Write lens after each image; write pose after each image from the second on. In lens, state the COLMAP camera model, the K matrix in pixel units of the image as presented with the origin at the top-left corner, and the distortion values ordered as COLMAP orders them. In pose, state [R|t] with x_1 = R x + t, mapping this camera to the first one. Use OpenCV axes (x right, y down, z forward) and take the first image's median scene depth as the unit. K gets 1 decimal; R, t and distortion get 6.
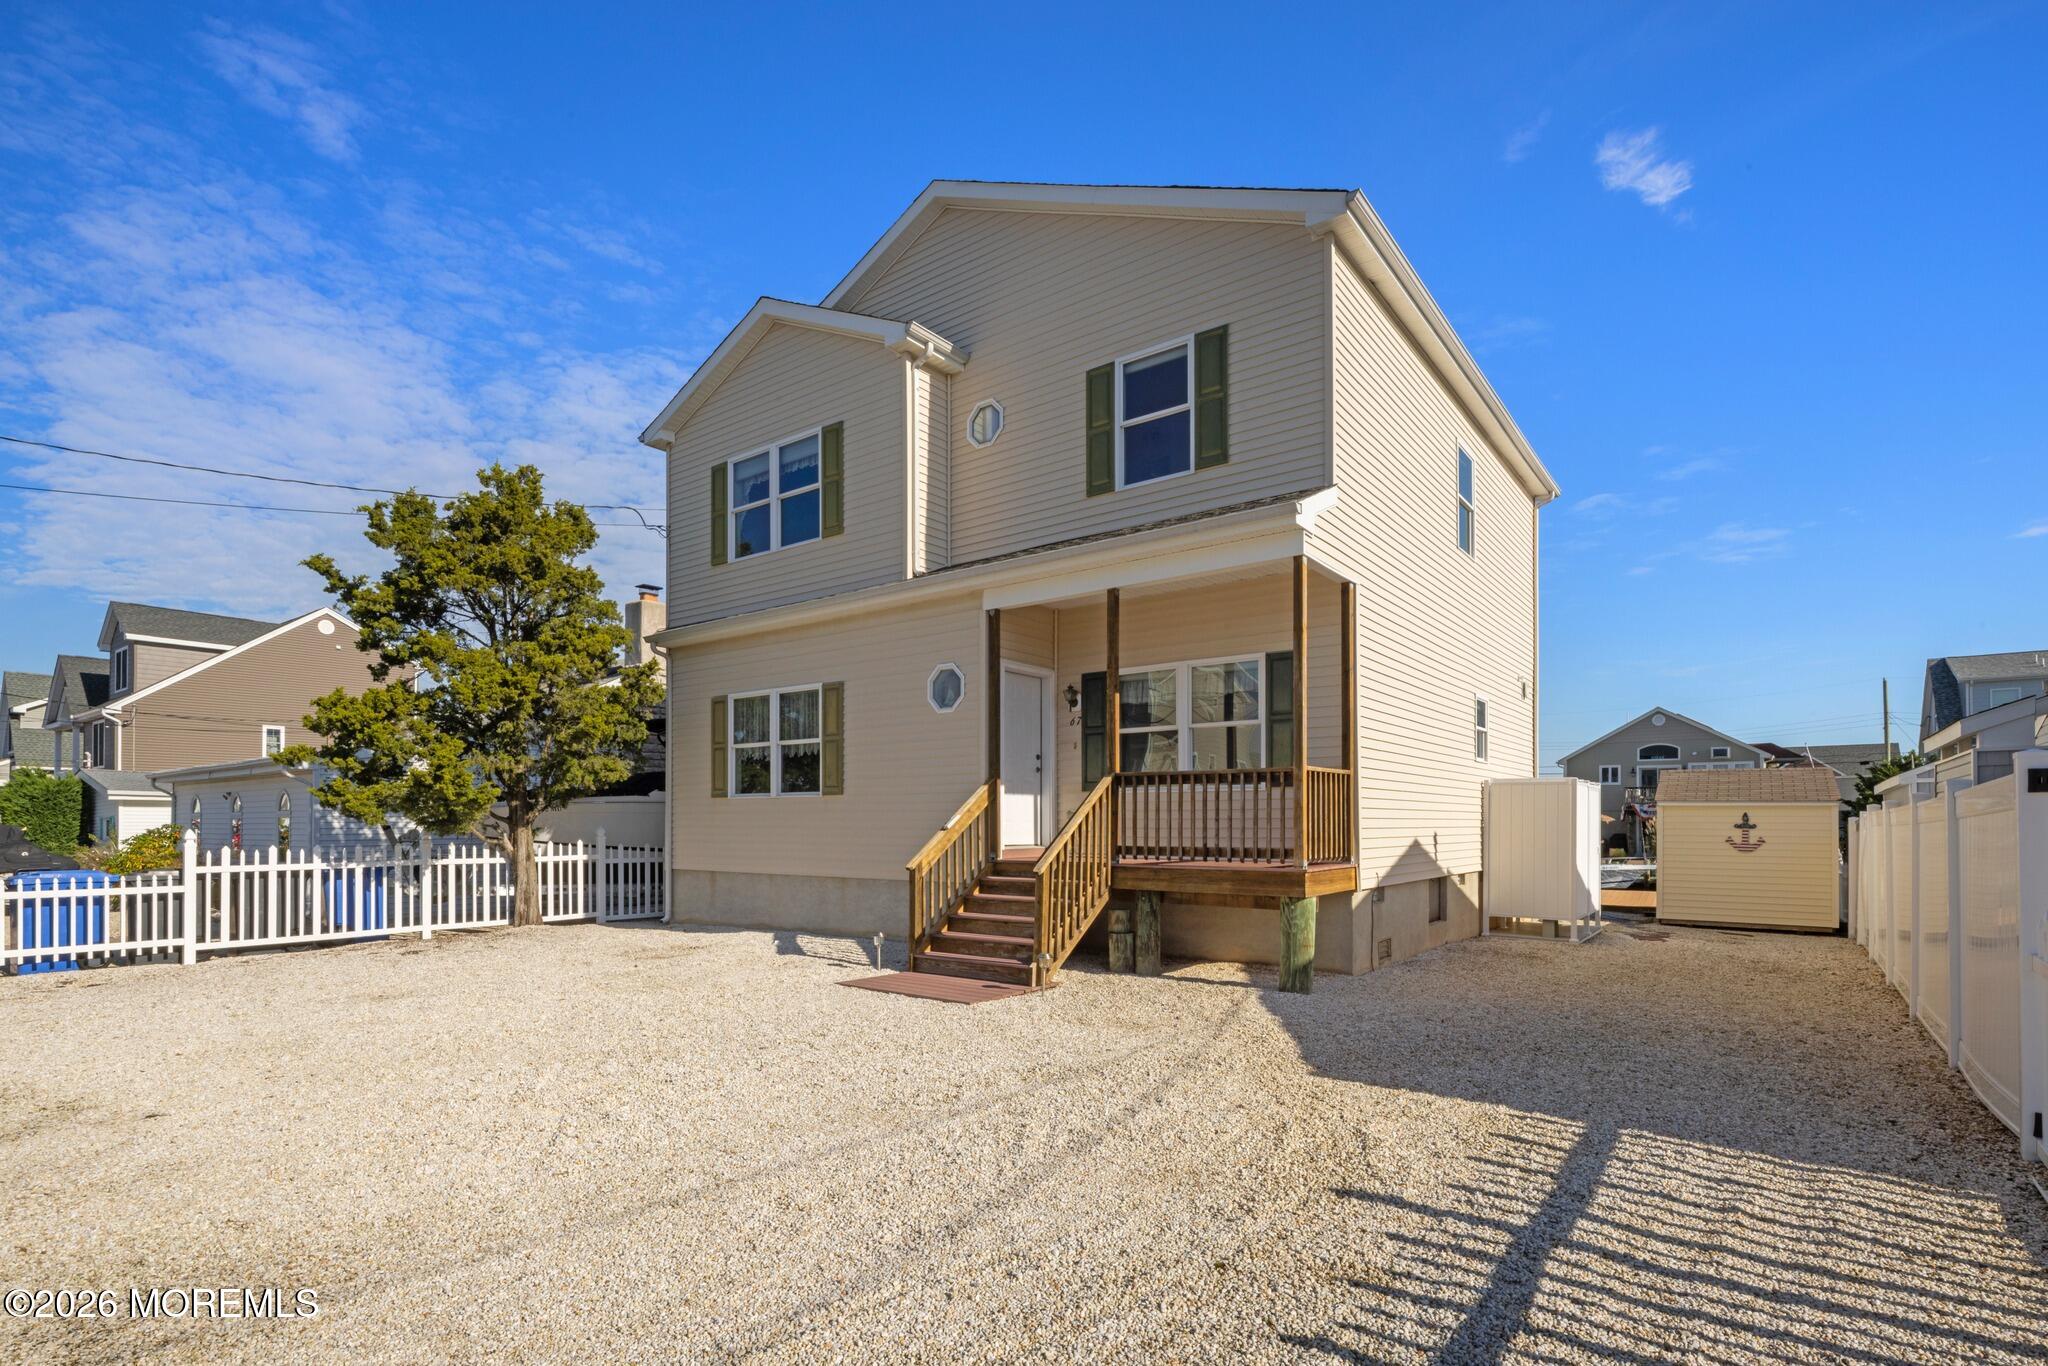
lens RADIAL K [[981.2, 0, 1024.0], [0, 981.2, 683.0], [0, 0, 1]] dist [-0.001442, -0.000104]
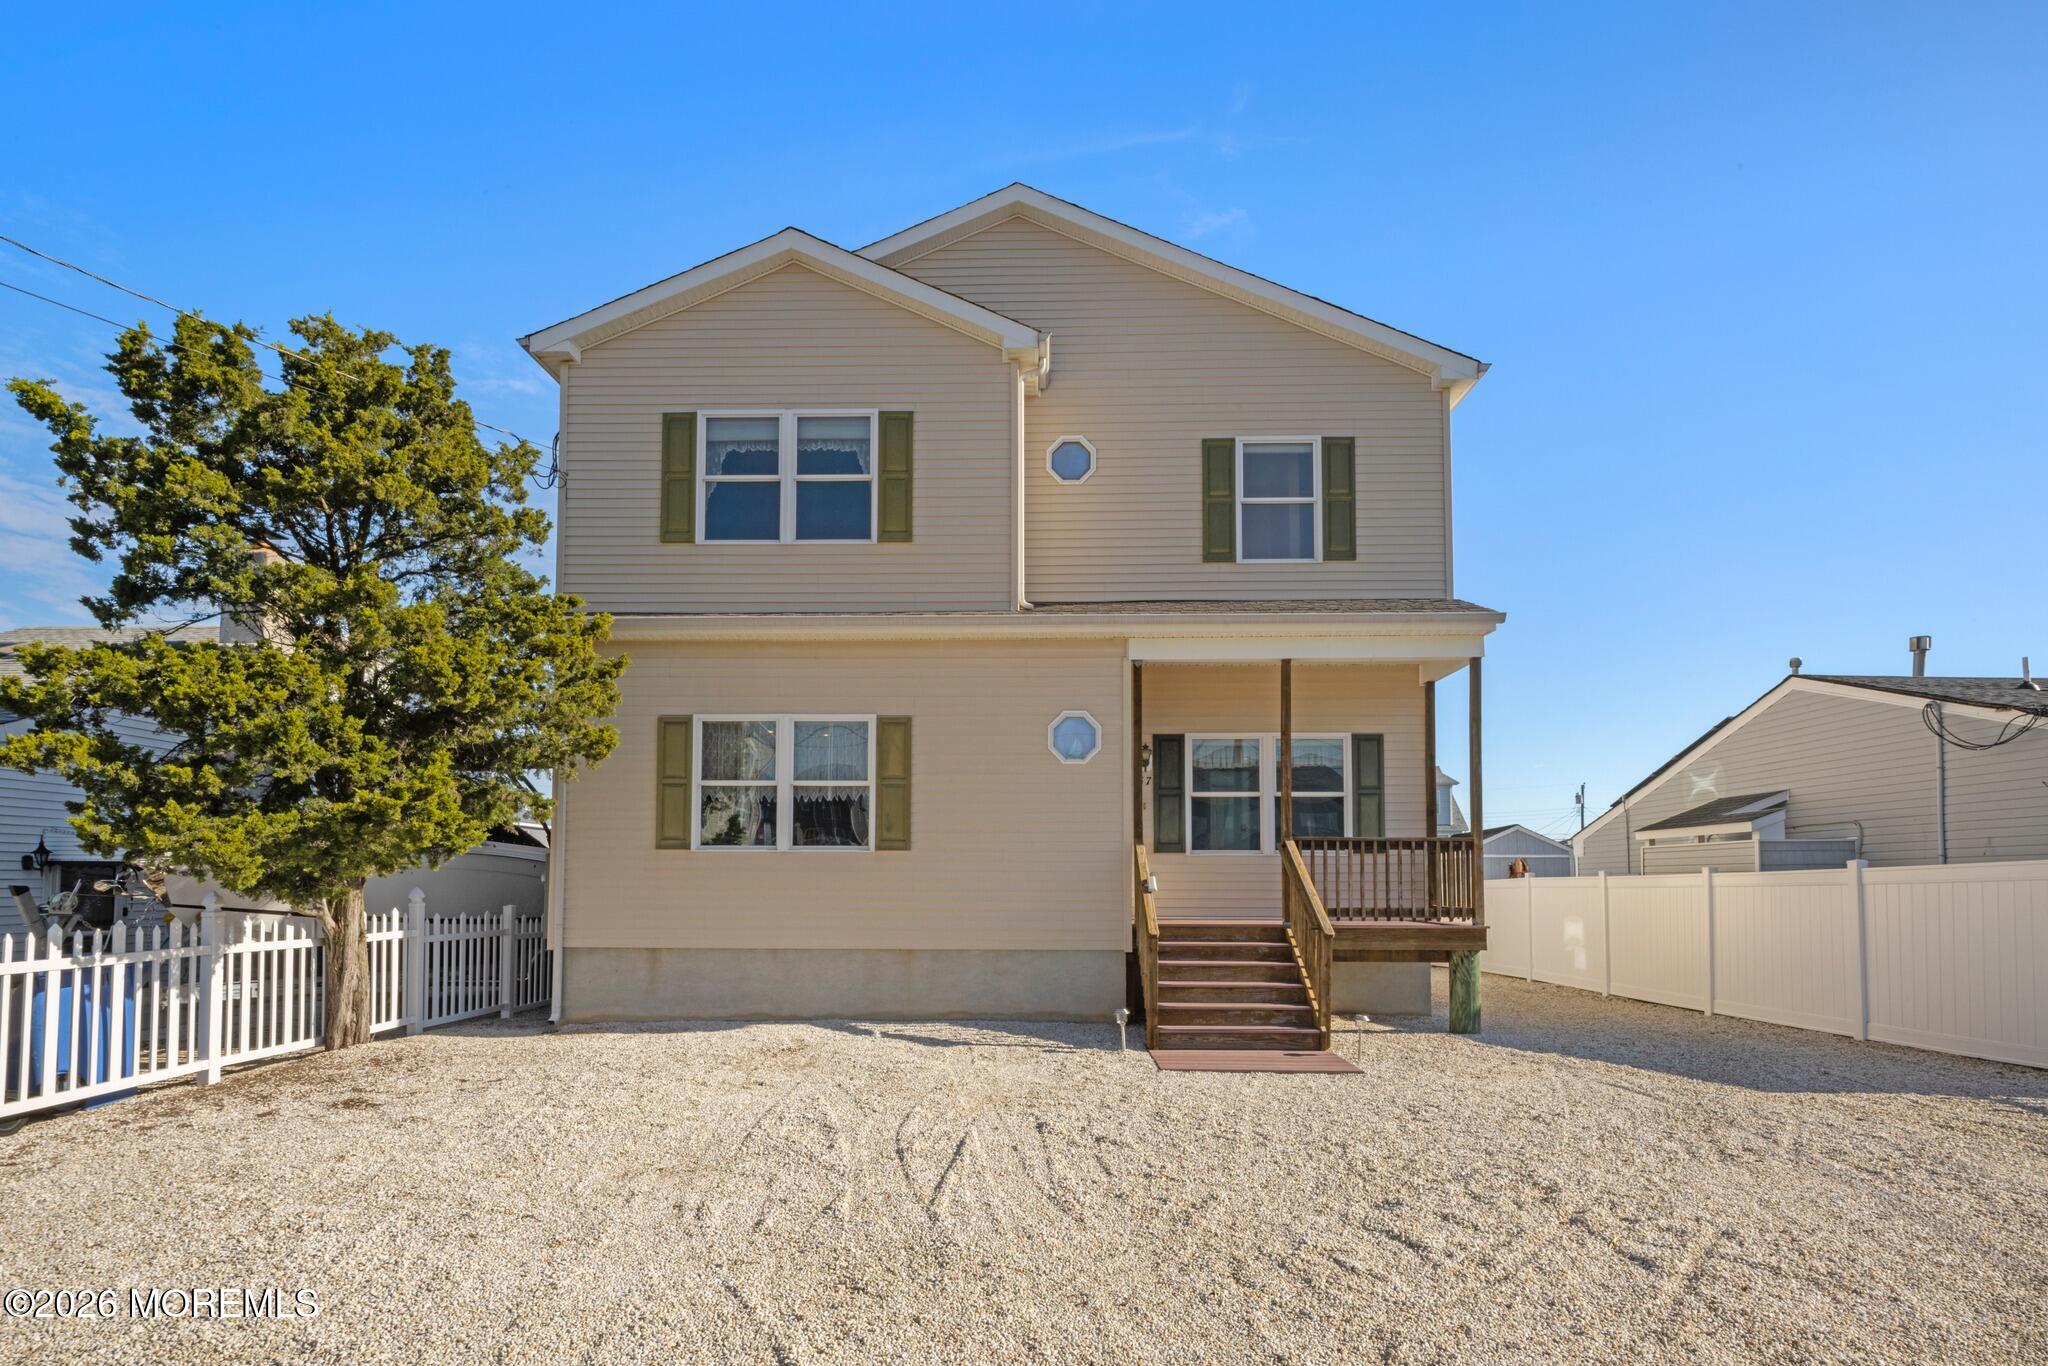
lens RADIAL K [[977.2, 0, 1024.2], [0, 977.2, 718.2], [0, 0, 1]] dist [0.001403, 0.000018]
pose [[0.810372, 0.100677, 0.577202, -0.569776], [-0.085686, 0.994899, -0.053231, 0.035526], [-0.579617, -0.006321, 0.814865, 0.248353]]
